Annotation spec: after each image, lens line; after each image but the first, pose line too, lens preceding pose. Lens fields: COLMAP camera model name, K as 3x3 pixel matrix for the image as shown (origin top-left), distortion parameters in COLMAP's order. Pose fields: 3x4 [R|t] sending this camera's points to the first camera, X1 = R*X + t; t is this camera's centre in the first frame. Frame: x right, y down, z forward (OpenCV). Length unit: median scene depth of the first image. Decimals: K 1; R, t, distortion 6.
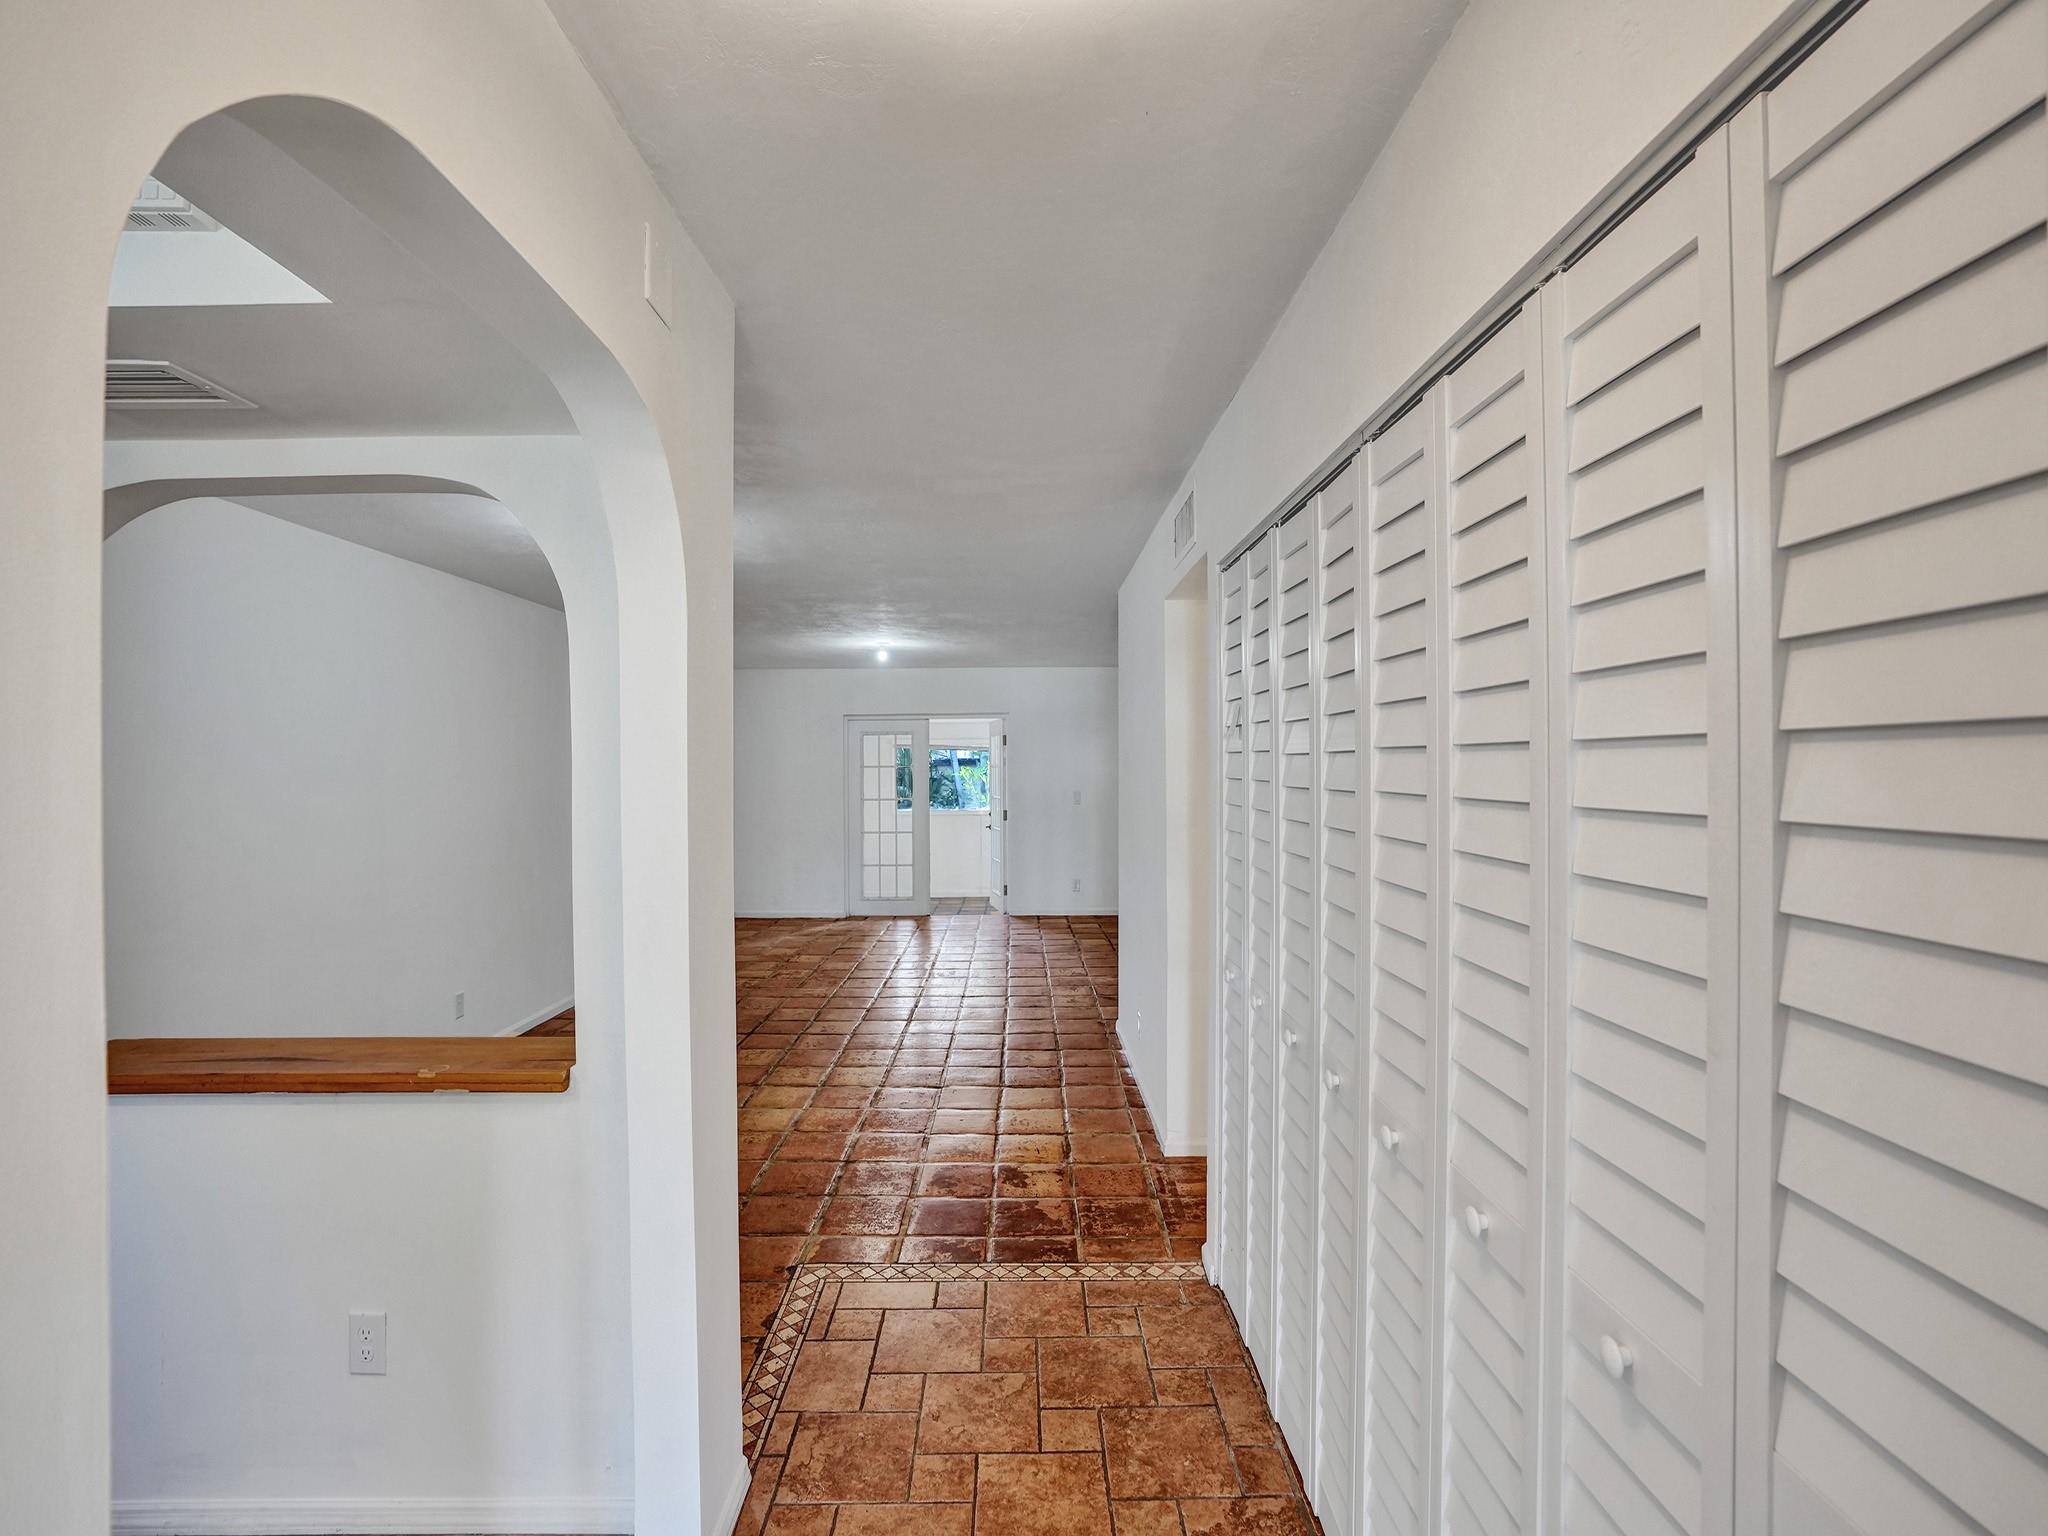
lens RADIAL K [[958.4, 0, 1023.6], [0, 958.4, 763.6], [0, 0, 1]] dist [-0.052555, 0.014273]
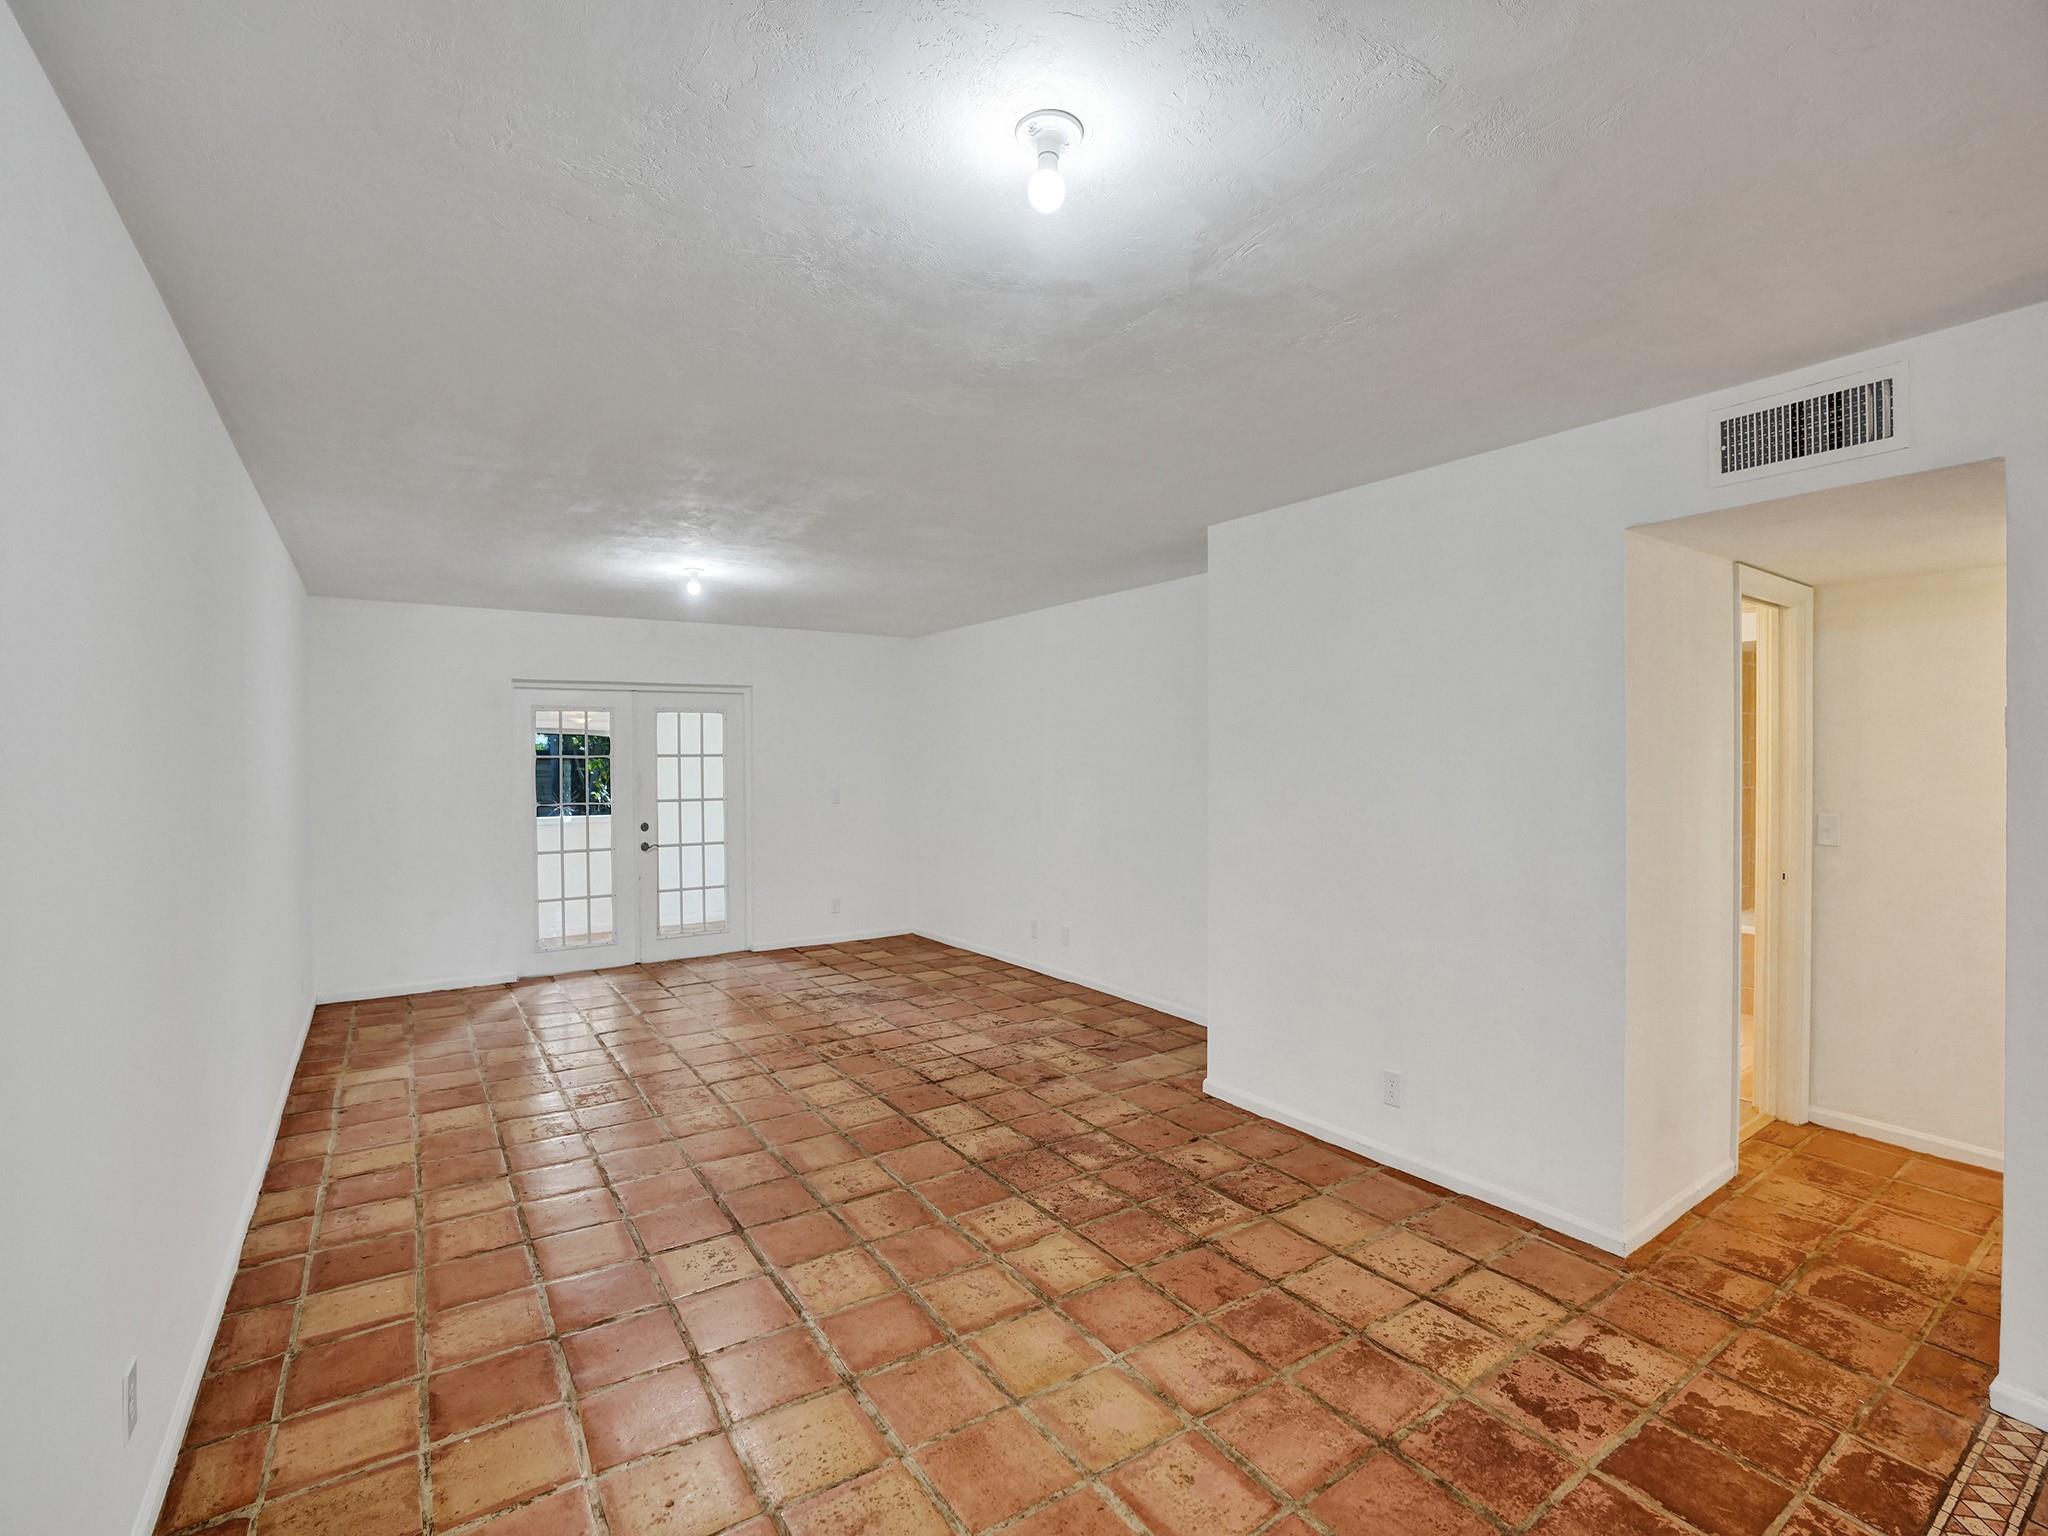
lens RADIAL K [[958.4, 0, 1040.6], [0, 958.4, 760.3], [0, 0, 1]] dist [-0.052555, 0.014273]
pose [[0.824942, -0.000214, 0.565217, -0.323871], [-0.001332, 0.999996, 0.002321, 0.004332], [-0.565215, -0.002667, 0.824939, 0.315723]]
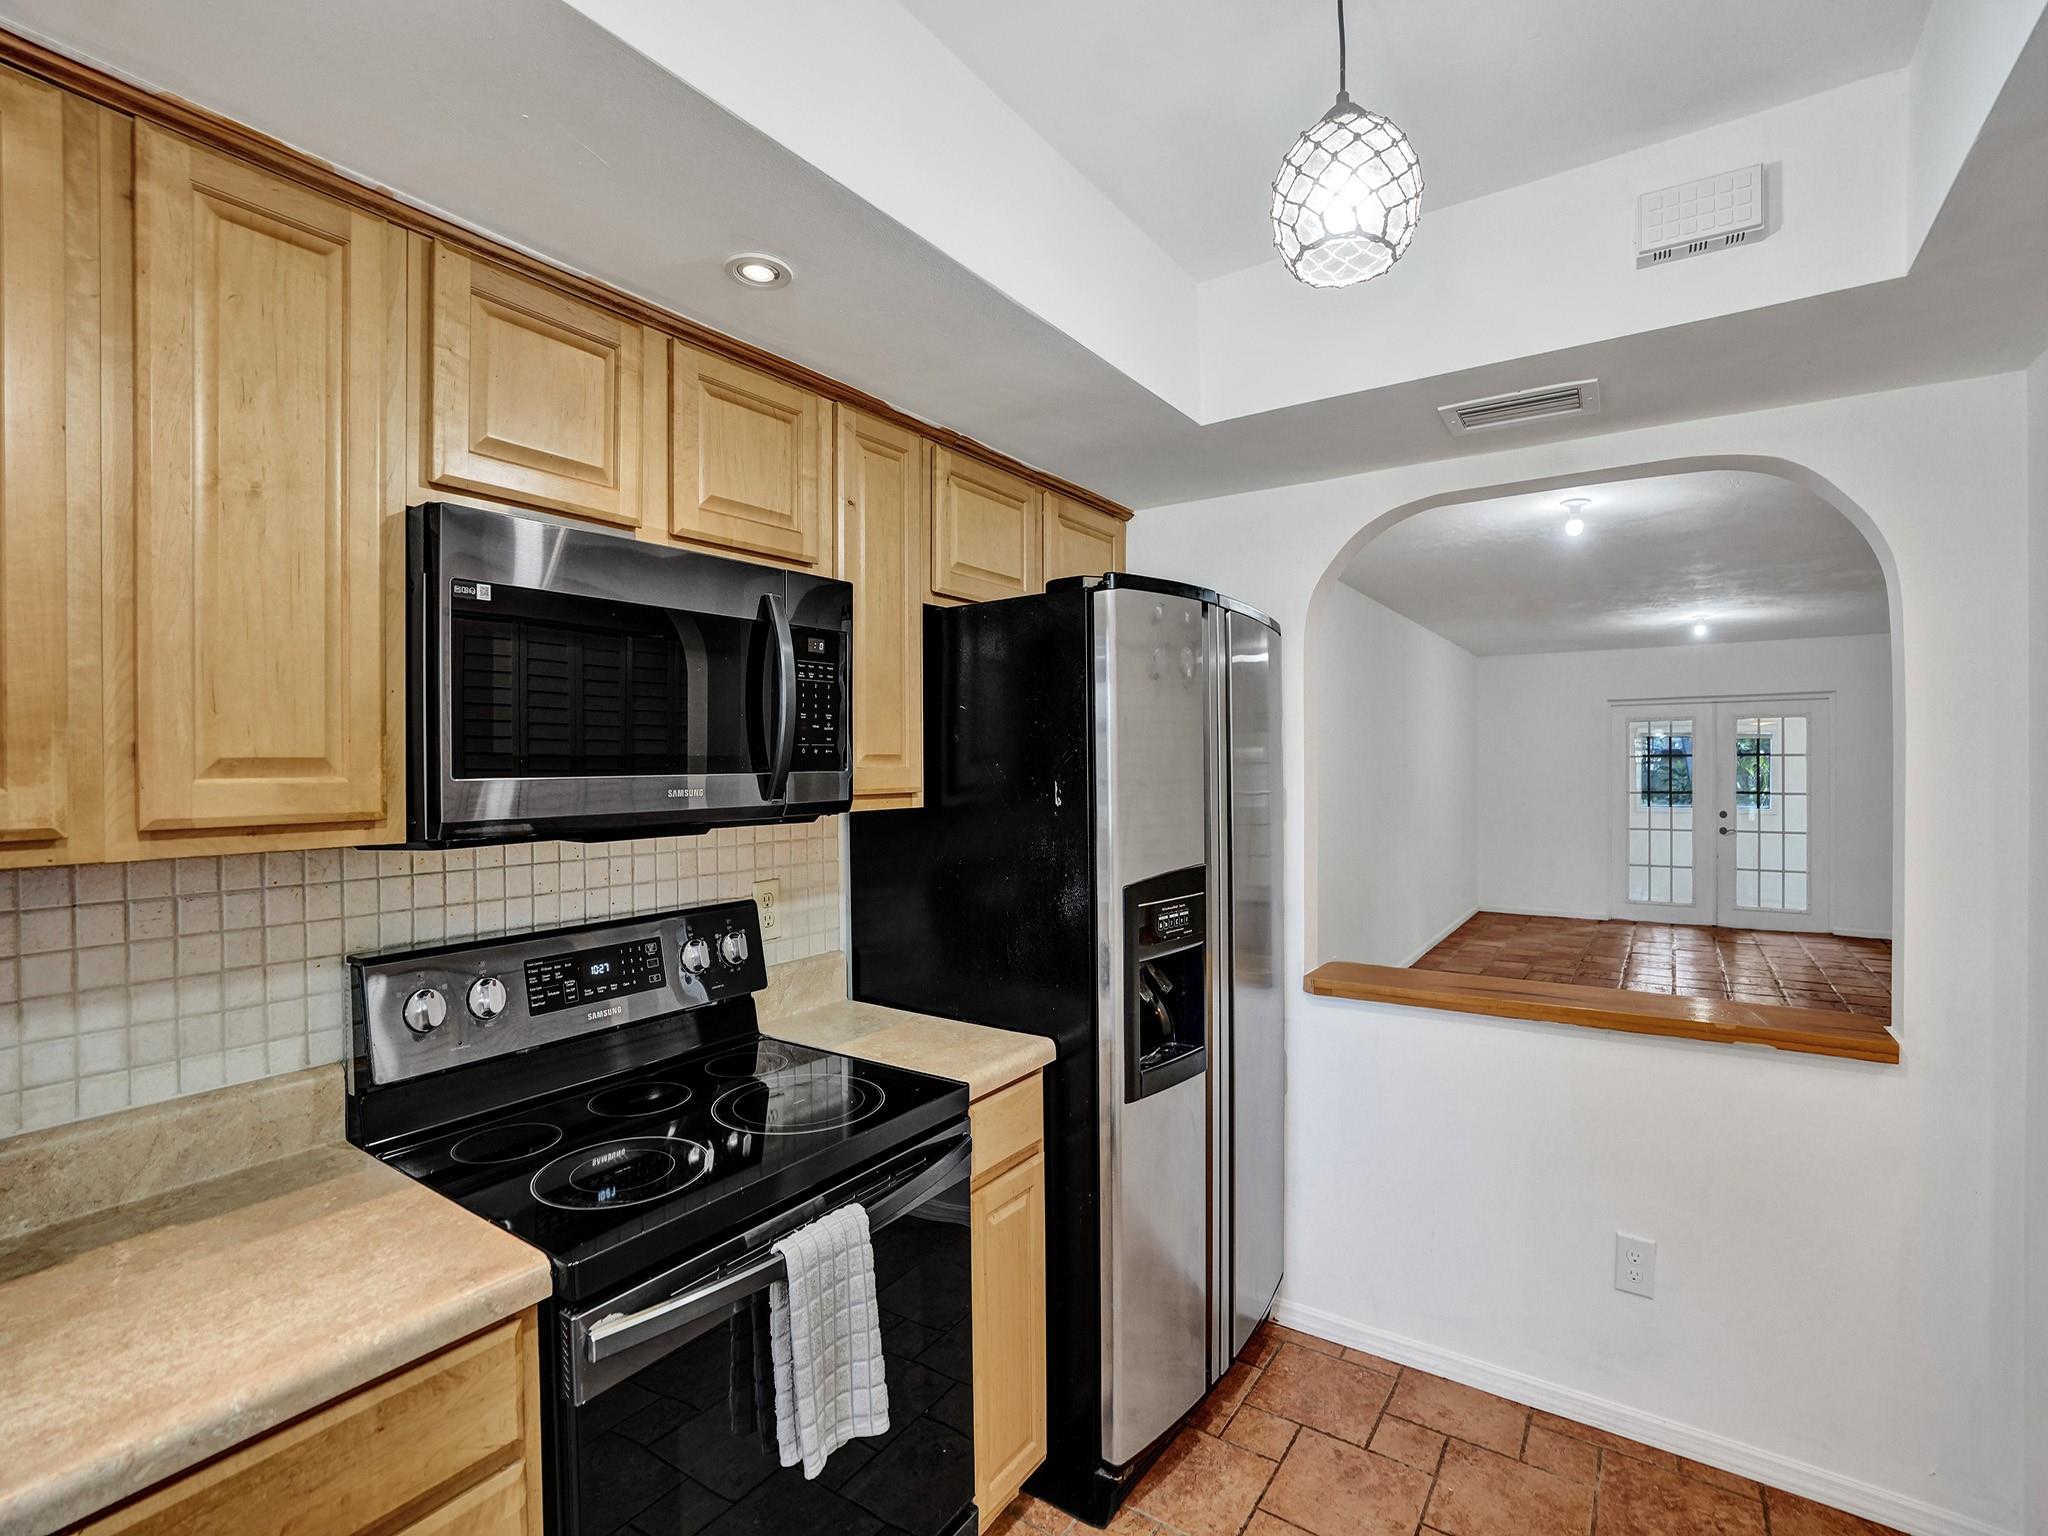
lens RADIAL K [[958.4, 0, 1027.3], [0, 958.4, 769.6], [0, 0, 1]] dist [-0.052555, 0.014273]
pose [[0.822727, 0.007598, -0.568386, -0.167885], [-0.001547, 0.999937, 0.011128, 0.008381], [0.568435, -0.008276, 0.822687, -0.073740]]
